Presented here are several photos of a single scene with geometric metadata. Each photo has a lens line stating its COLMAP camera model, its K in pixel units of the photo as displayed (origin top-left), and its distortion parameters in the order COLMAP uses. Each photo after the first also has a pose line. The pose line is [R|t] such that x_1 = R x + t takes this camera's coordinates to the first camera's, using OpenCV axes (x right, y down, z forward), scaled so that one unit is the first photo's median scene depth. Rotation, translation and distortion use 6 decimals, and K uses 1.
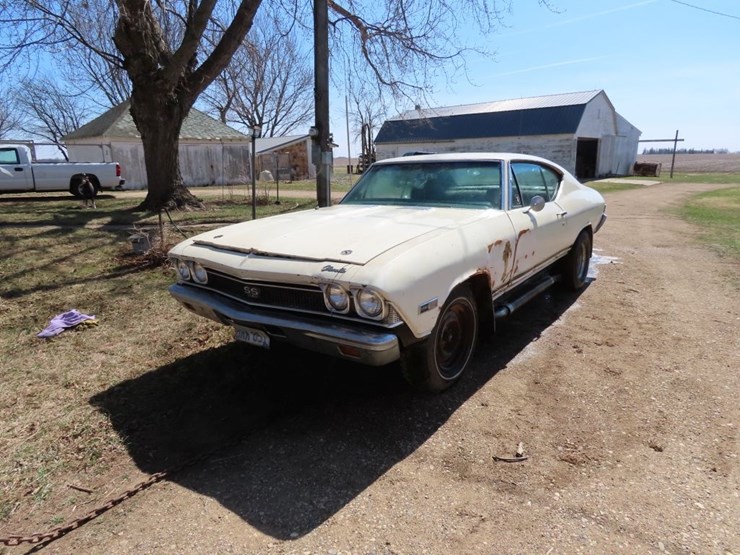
lens RADIAL K [[468.3, 0, 371.3], [0, 468.3, 278.0], [0, 0, 1]] dist [-0.003468, -0.000777]
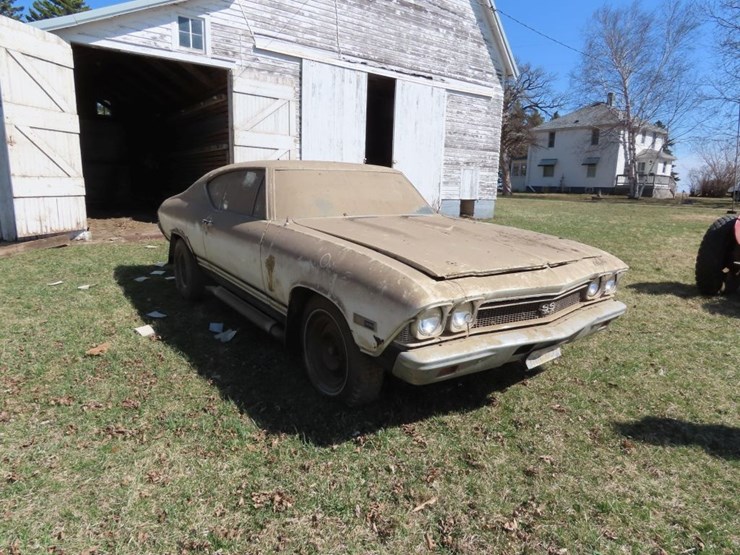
lens RADIAL K [[468.3, 0, 371.3], [0, 468.3, 278.0], [0, 0, 1]] dist [-0.003468, -0.000777]
pose [[0.301329, -0.170487, 0.938155, -0.954738], [0.184707, 0.975686, 0.117981, -0.159016], [-0.935459, 0.137733, 0.325493, 0.787635]]
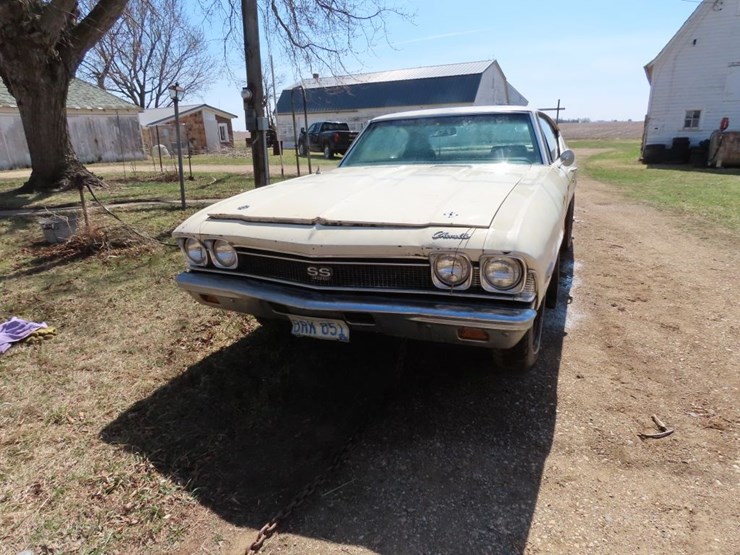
lens RADIAL K [[468.3, 0, 371.3], [0, 468.3, 278.0], [0, 0, 1]] dist [-0.003468, -0.000777]
pose [[0.975064, -0.079290, 0.207277, -0.258889], [0.068094, 0.995836, 0.060613, -0.002819], [-0.211220, -0.044987, 0.976403, 0.163237]]
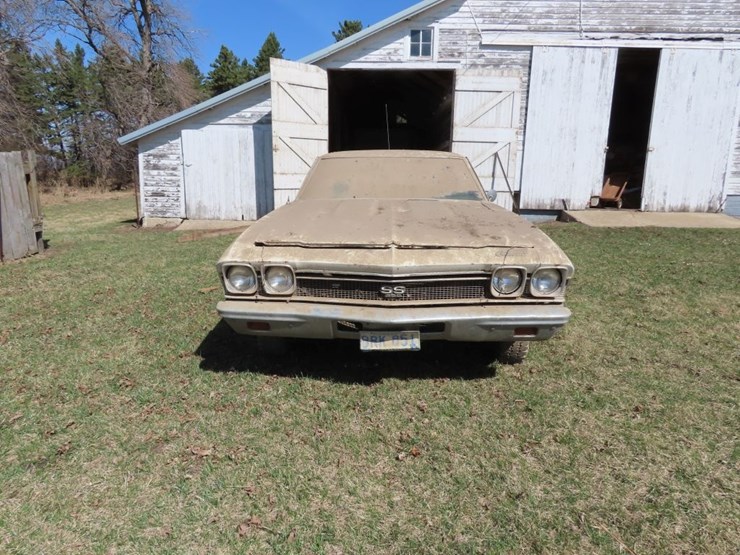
lens RADIAL K [[468.3, 0, 371.3], [0, 468.3, 278.0], [0, 0, 1]] dist [-0.003468, -0.000777]
pose [[0.826293, -0.101390, 0.554040, -0.600667], [0.108701, 0.993878, 0.019765, -0.012731], [-0.552652, 0.043893, 0.832256, 0.221344]]
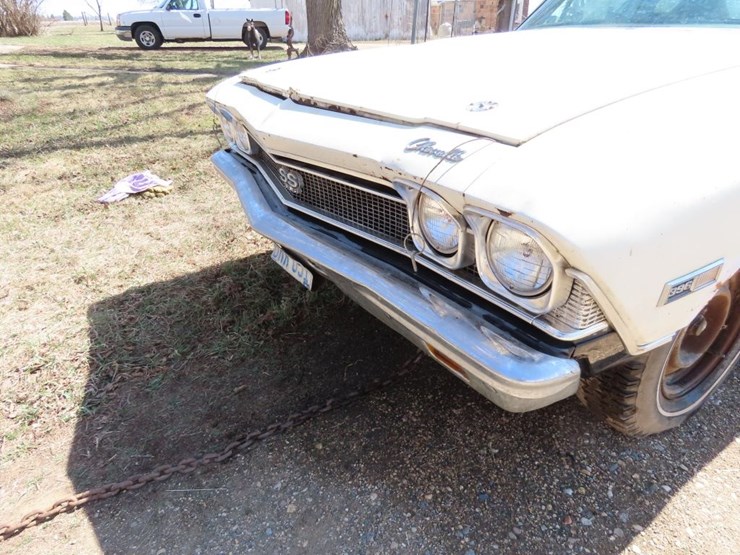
lens RADIAL K [[465.6, 0, 369.0], [0, 465.6, 274.6], [0, 0, 1]] dist [-0.002804, -0.000488]
pose [[0.931326, 0.176129, -0.318765, 0.004414], [-0.088643, 0.958584, 0.270665, -0.012701], [0.353235, -0.223821, 0.908366, 0.421620]]
